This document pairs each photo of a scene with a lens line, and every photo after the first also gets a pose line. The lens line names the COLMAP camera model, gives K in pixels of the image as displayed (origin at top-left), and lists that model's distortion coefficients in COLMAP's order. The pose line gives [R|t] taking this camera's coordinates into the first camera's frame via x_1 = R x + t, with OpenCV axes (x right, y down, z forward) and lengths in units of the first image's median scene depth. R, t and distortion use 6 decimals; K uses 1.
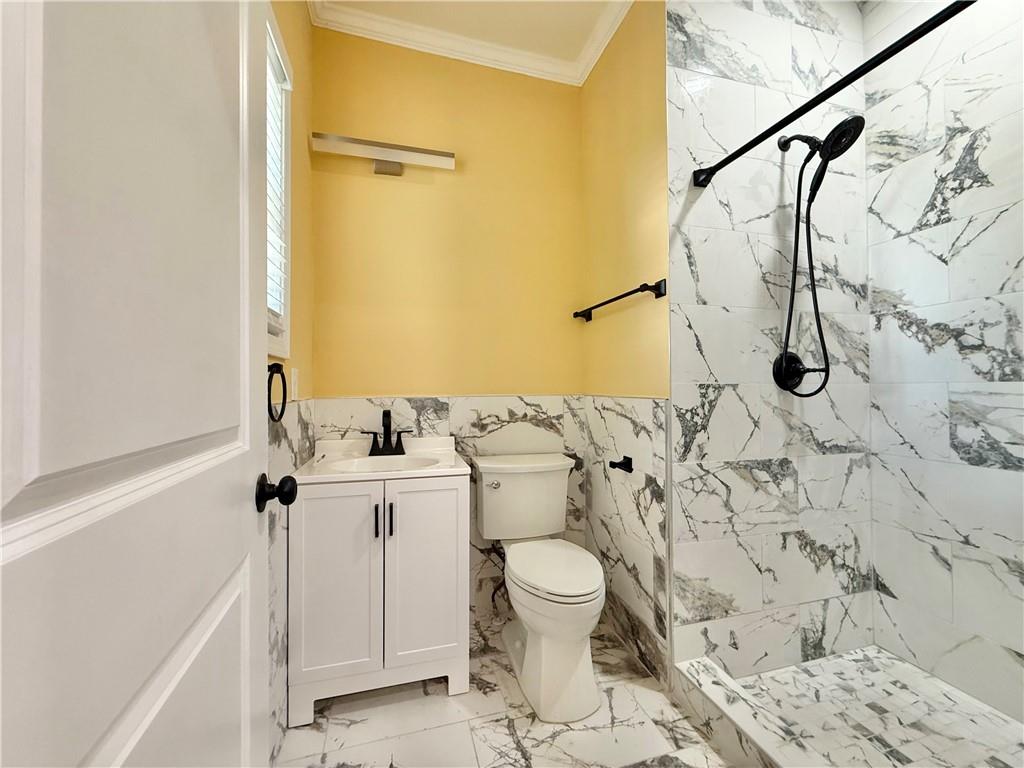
lens RADIAL K [[410.6, 0, 511.0], [0, 410.6, 385.1], [0, 0, 1]] dist [0.001878, 0.000017]
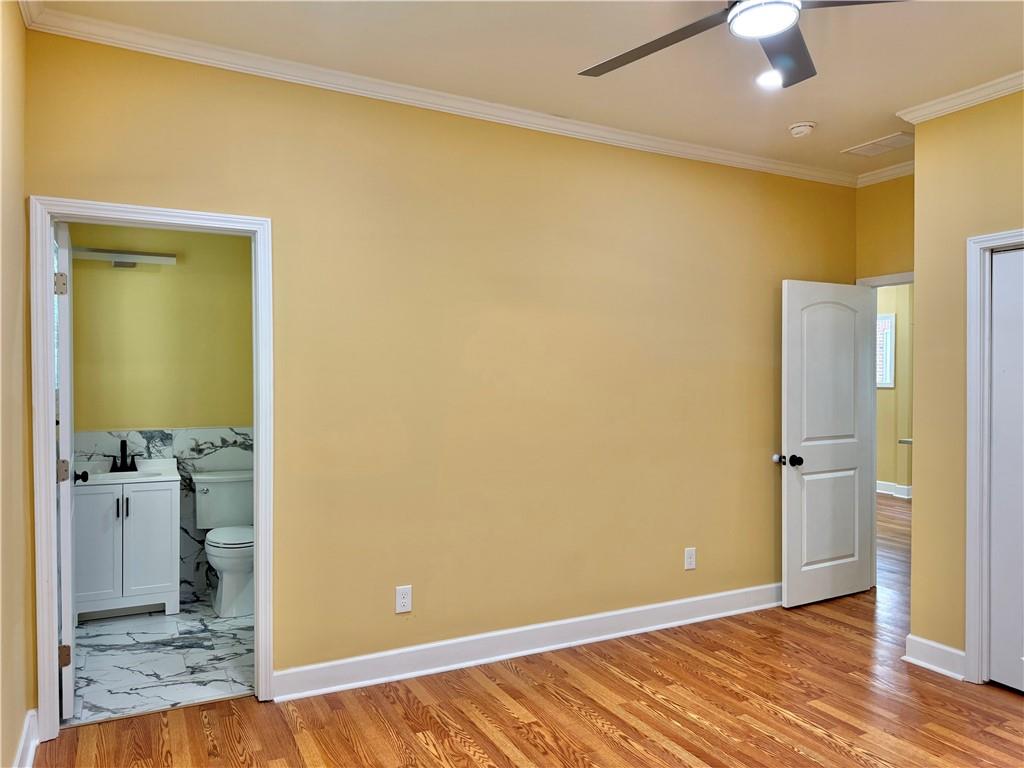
lens RADIAL K [[725.9, 0, 511.3], [0, 725.9, 388.8], [0, 0, 1]] dist [0.060662, -0.079005]
pose [[0.978835, 0.004520, 0.204600, 0.471671], [-0.008269, 0.999813, 0.017472, -0.165319], [-0.204482, -0.018794, 0.978690, -1.687100]]
